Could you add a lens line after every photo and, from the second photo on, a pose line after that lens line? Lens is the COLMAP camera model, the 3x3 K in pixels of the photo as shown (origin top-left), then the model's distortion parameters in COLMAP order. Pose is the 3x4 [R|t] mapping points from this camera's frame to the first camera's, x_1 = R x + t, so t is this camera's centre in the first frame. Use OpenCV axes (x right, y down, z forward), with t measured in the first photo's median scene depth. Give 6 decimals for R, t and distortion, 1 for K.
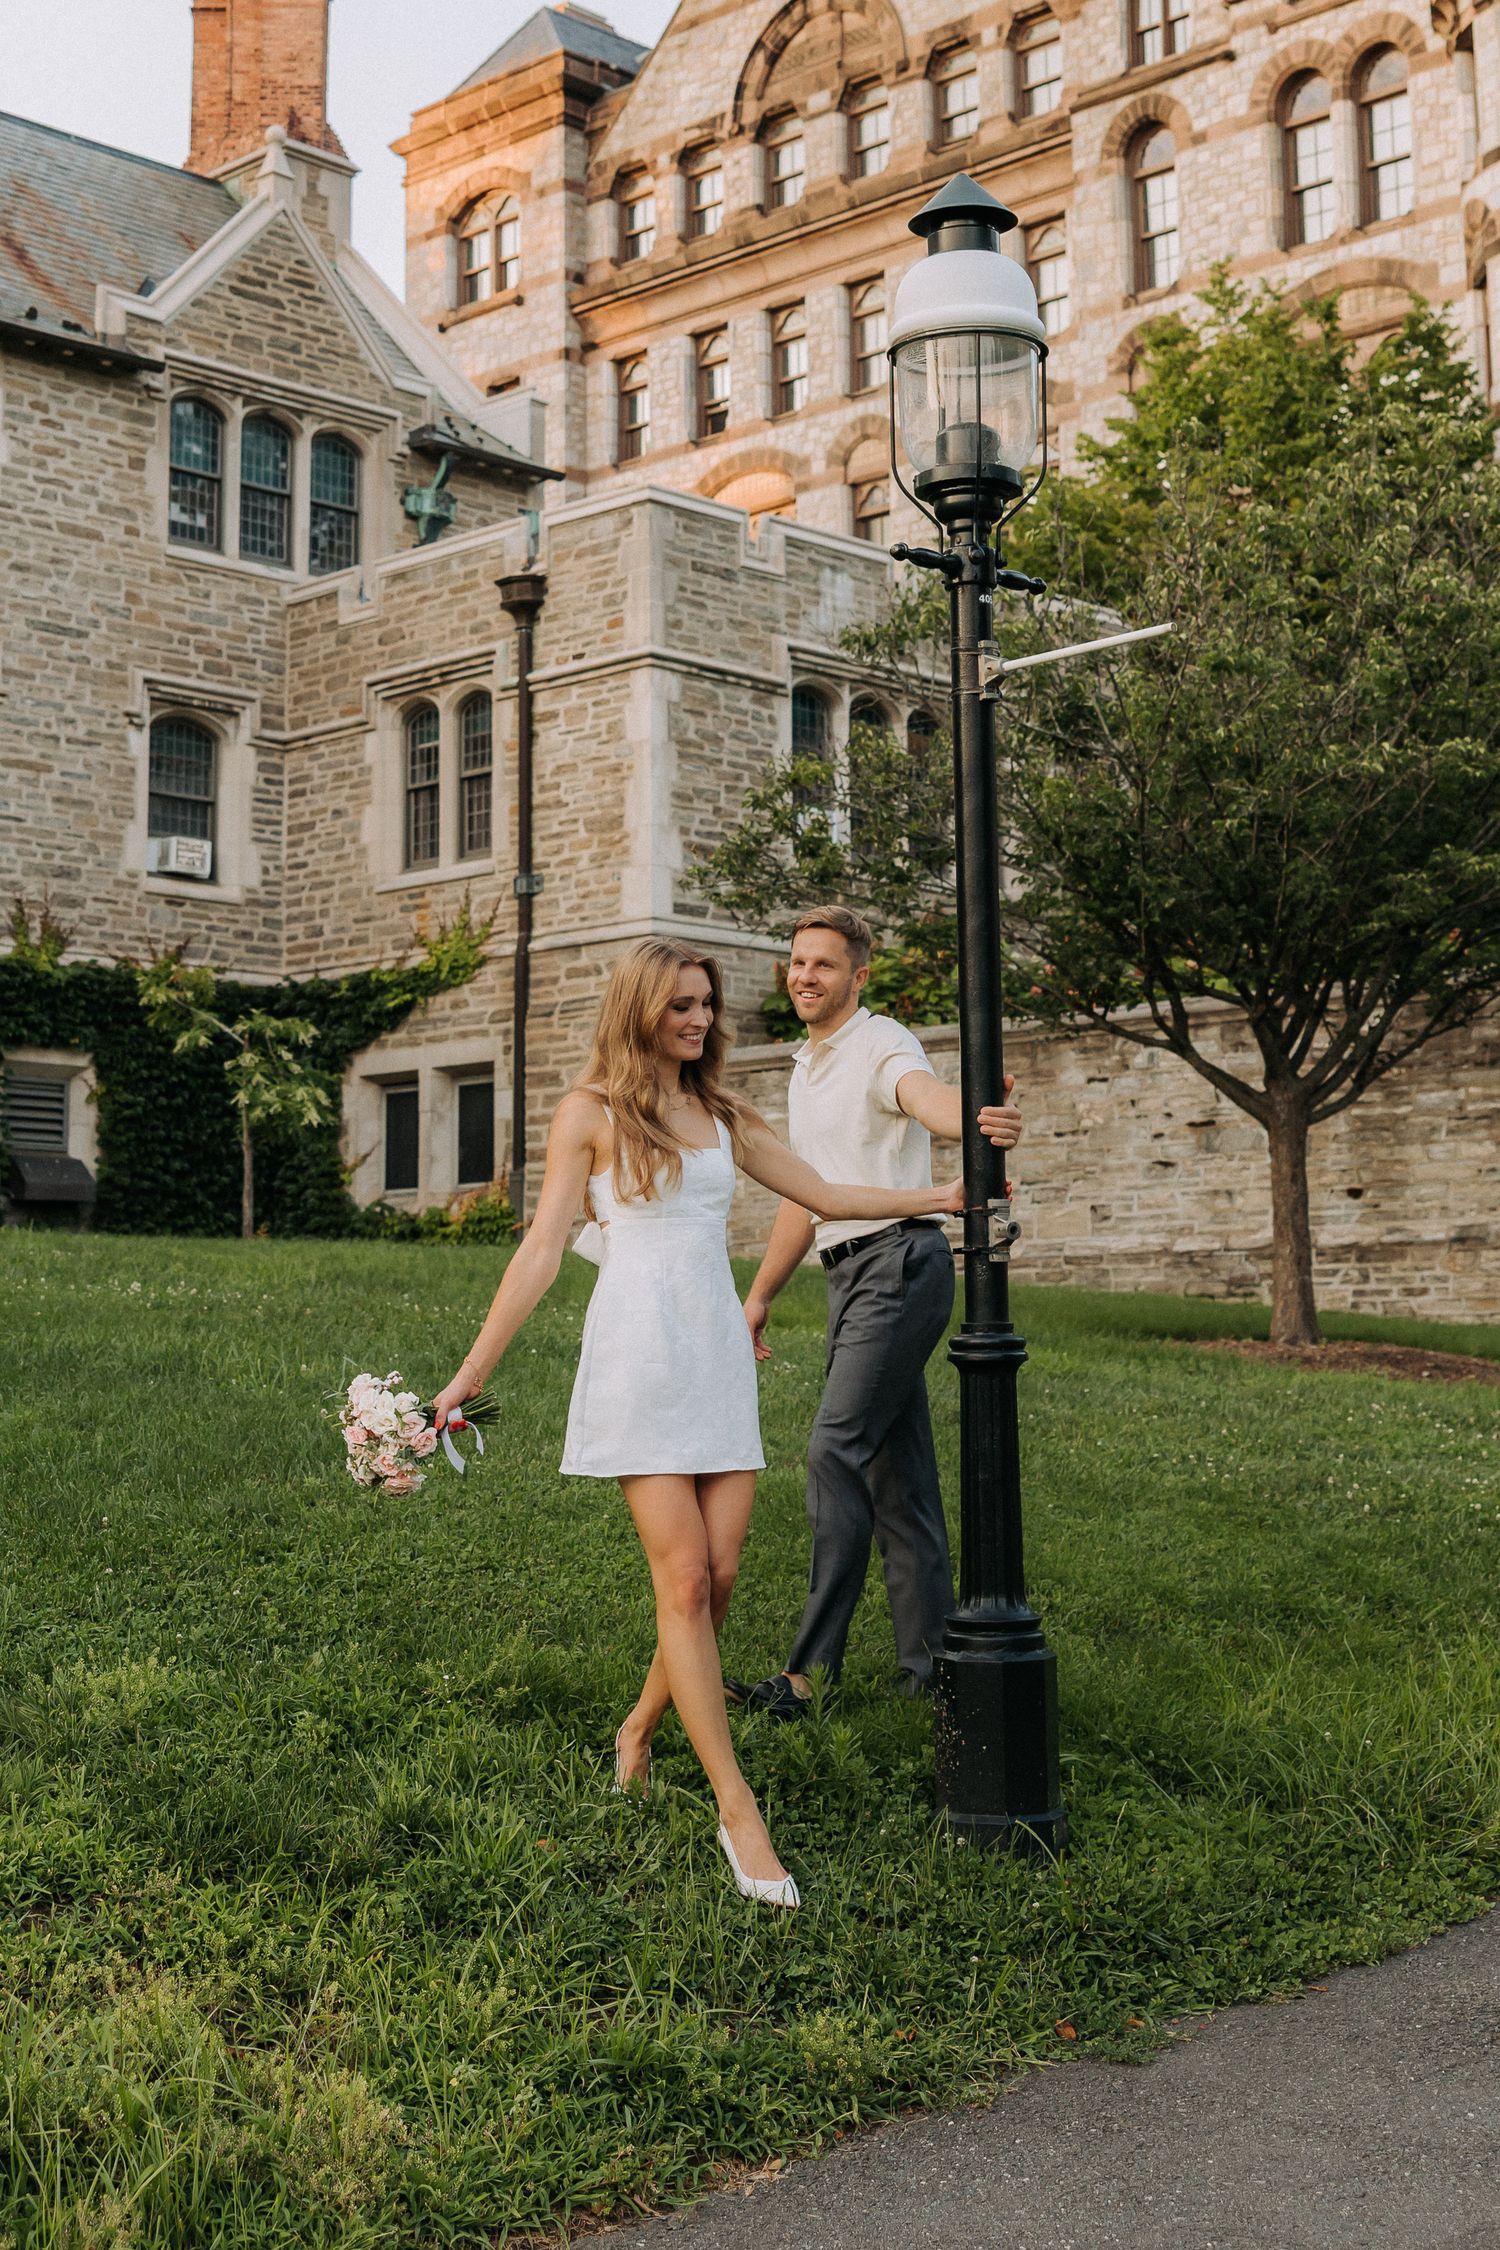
lens RADIAL K [[3218.3, 0, 663.0], [0, 3218.3, 841.7], [0, 0, 1]] dist [-0.001423, 0.043899]
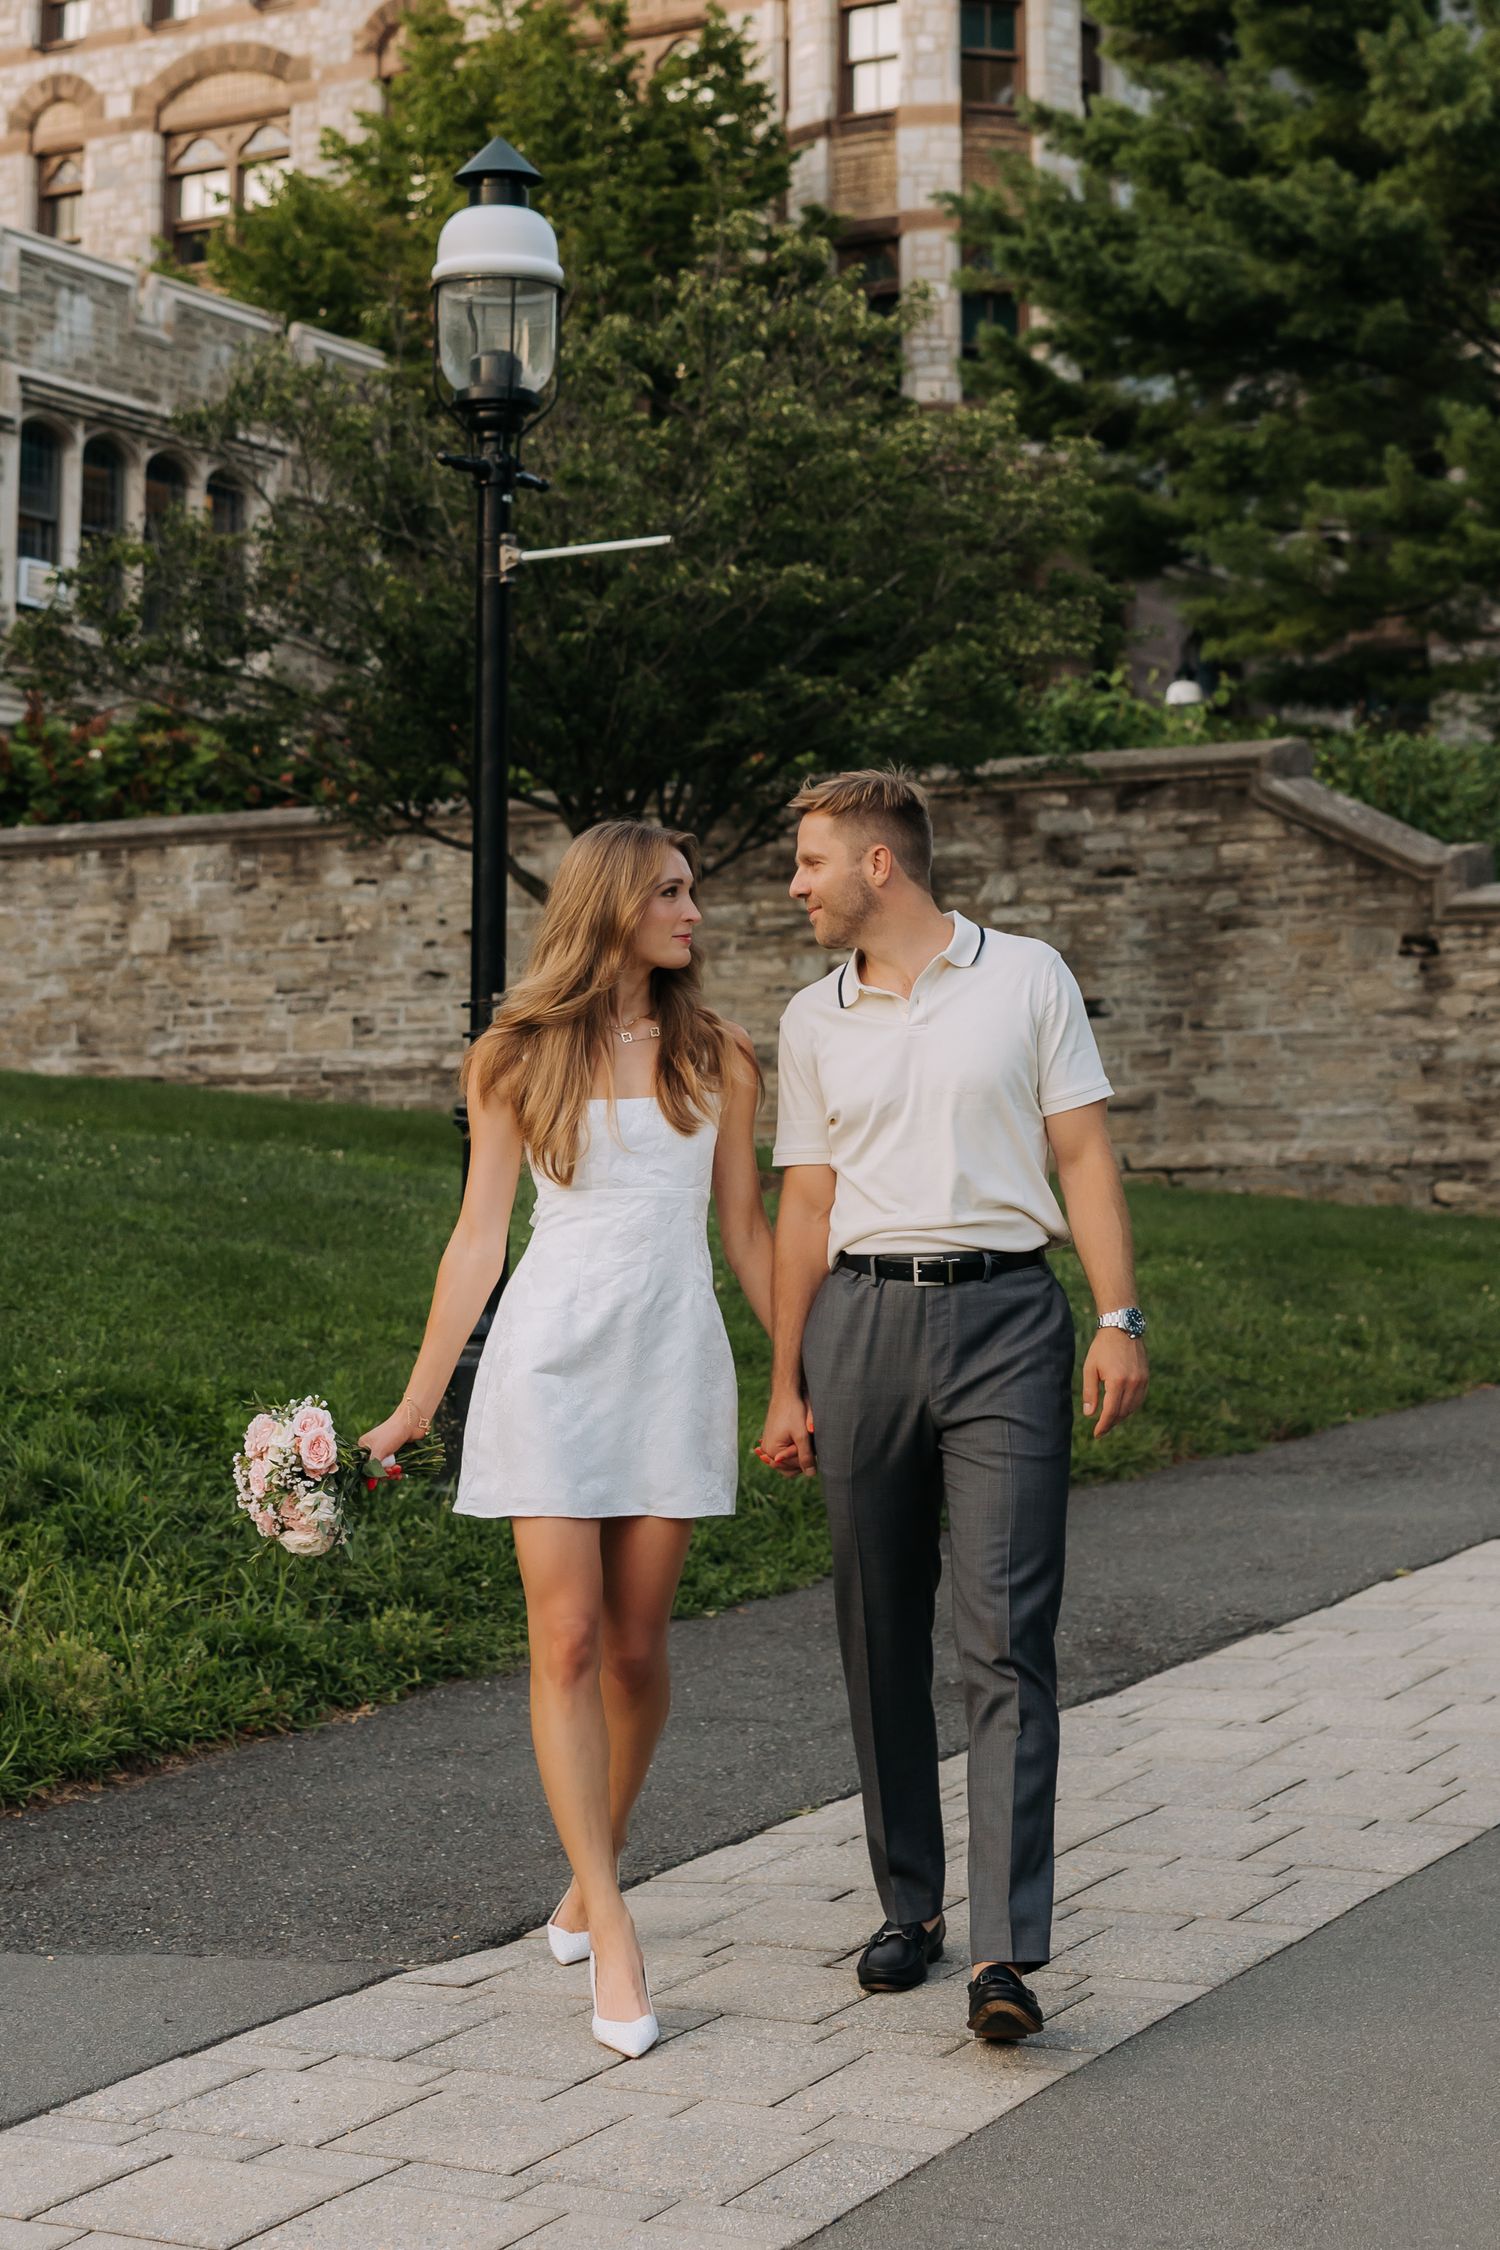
lens RADIAL K [[4077.1, 0, 747.0], [0, 4077.1, 695.5], [0, 0, 1]] dist [-0.008879, 0.063174]
pose [[0.965575, 0.041304, 0.256825, -0.048874], [-0.049292, 0.998478, 0.024744, -0.010620], [-0.255412, -0.036552, 0.966141, -0.121429]]
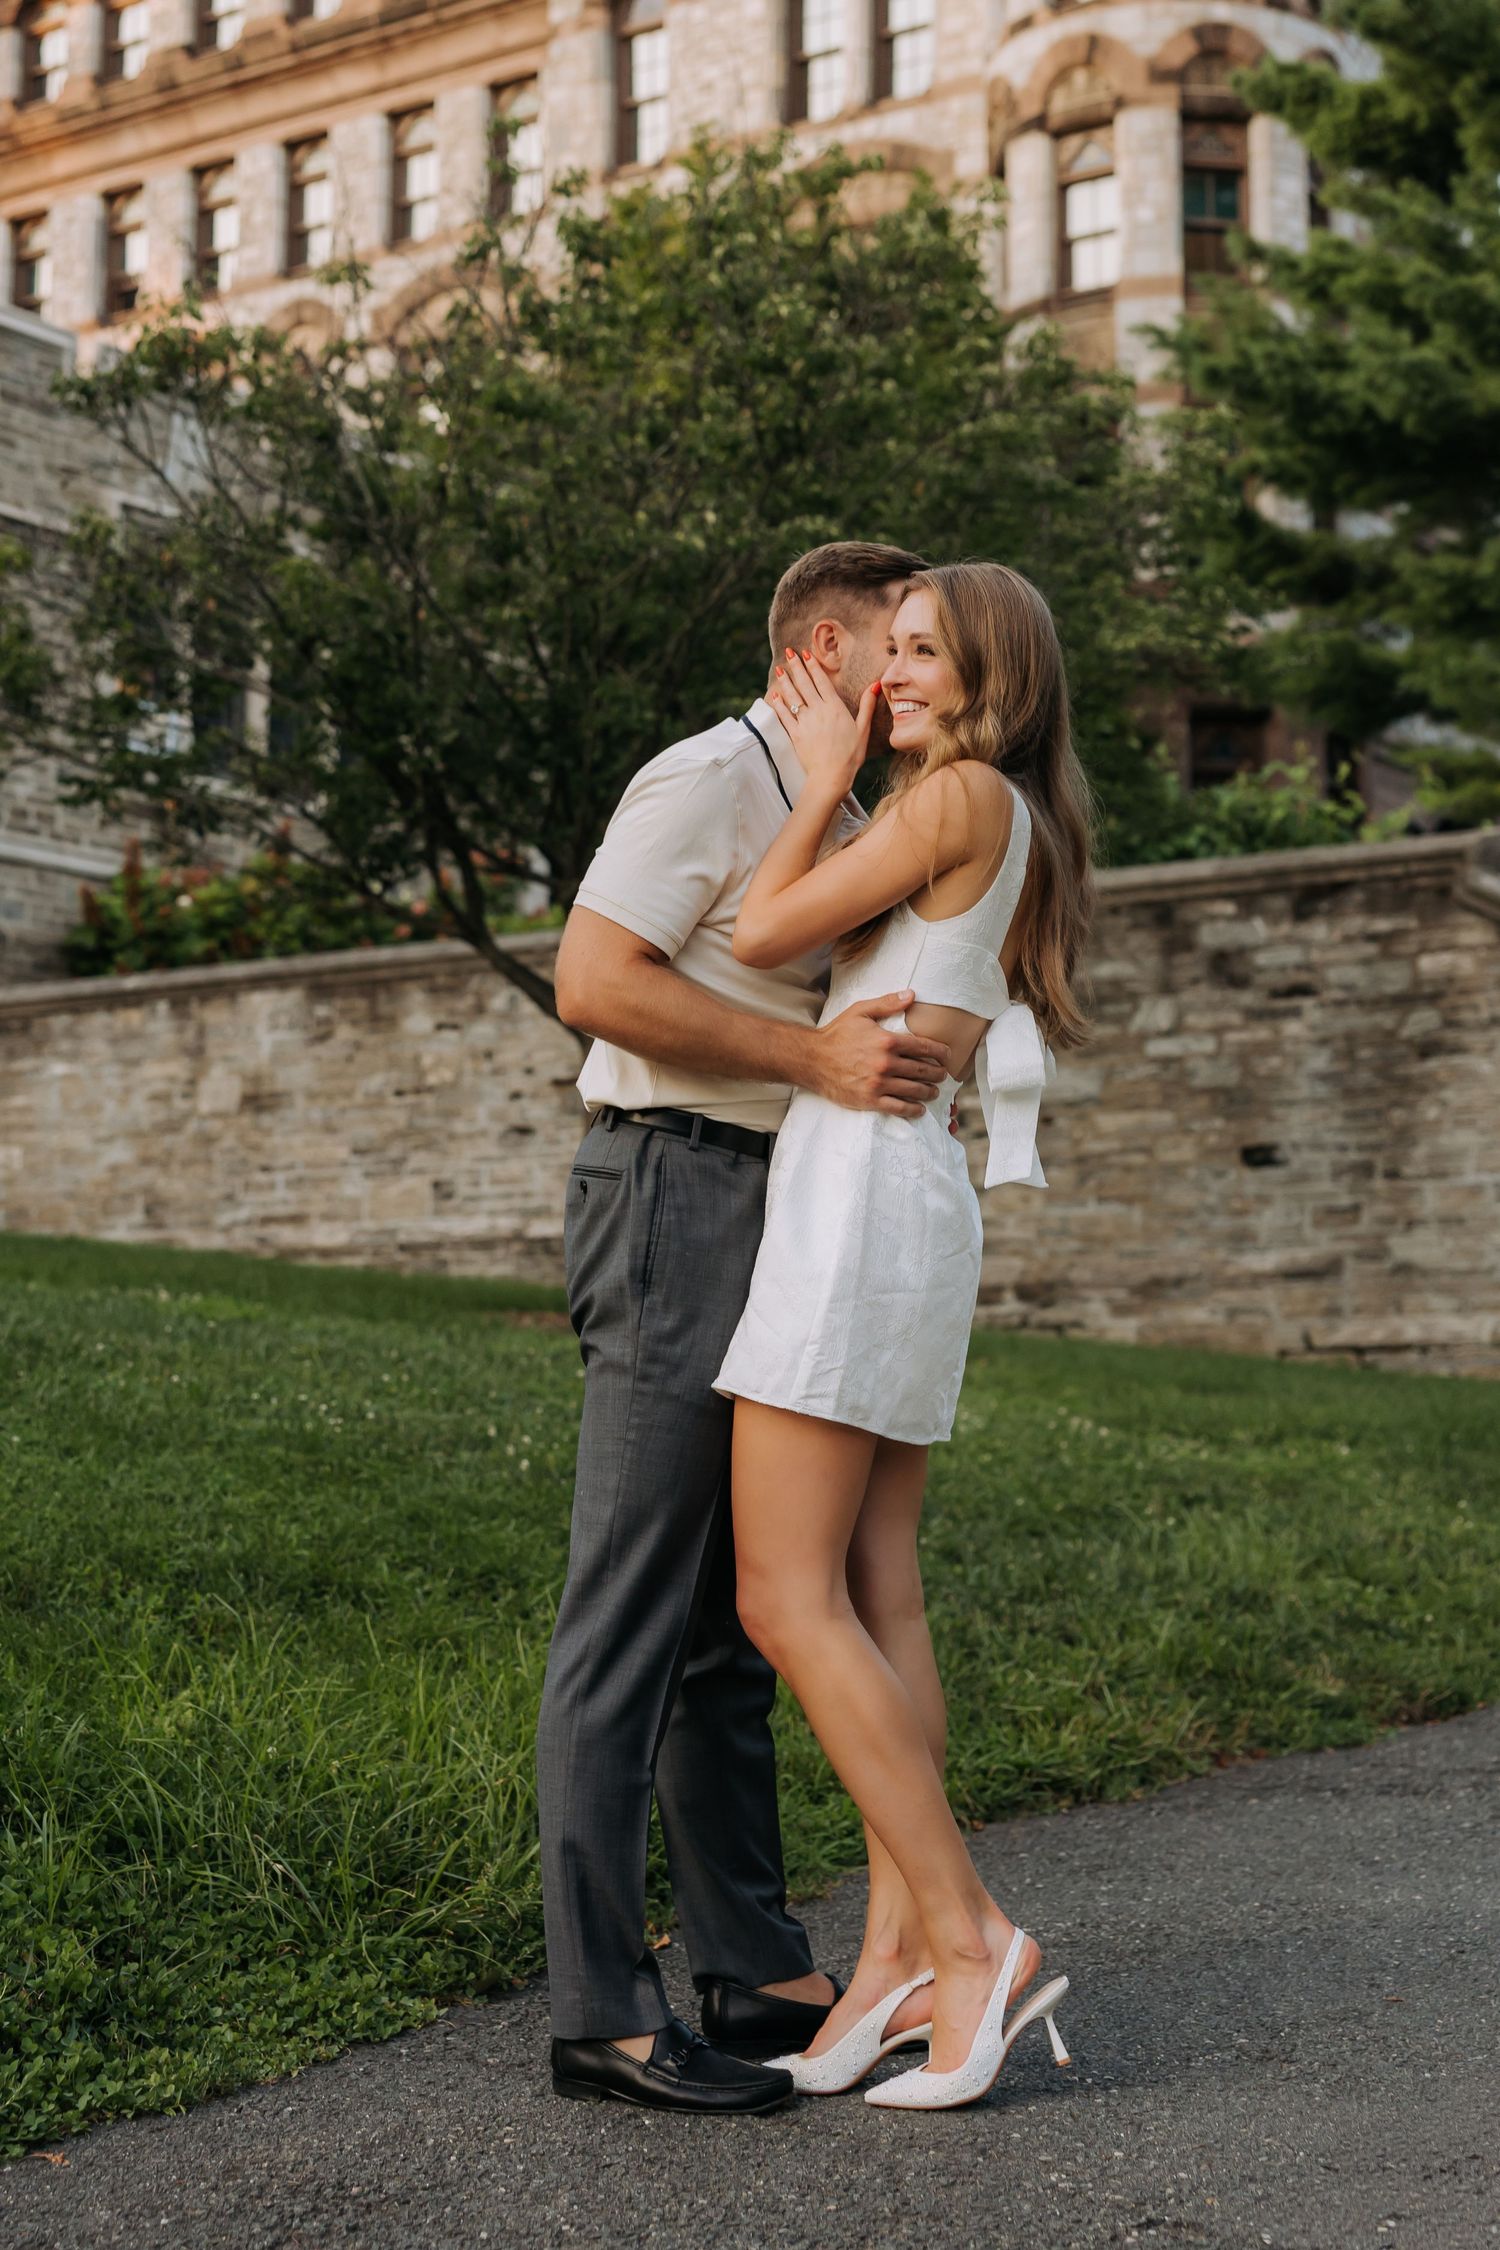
lens RADIAL K [[3586.7, 0, 725.5], [0, 3586.7, 903.1], [0, 0, 1]] dist [0.005155, 0.035167]
pose [[0.986349, 0.036722, 0.160522, 0.045912], [-0.038356, 0.999239, 0.007091, 0.026834], [-0.160139, -0.013151, 0.987007, 0.076489]]
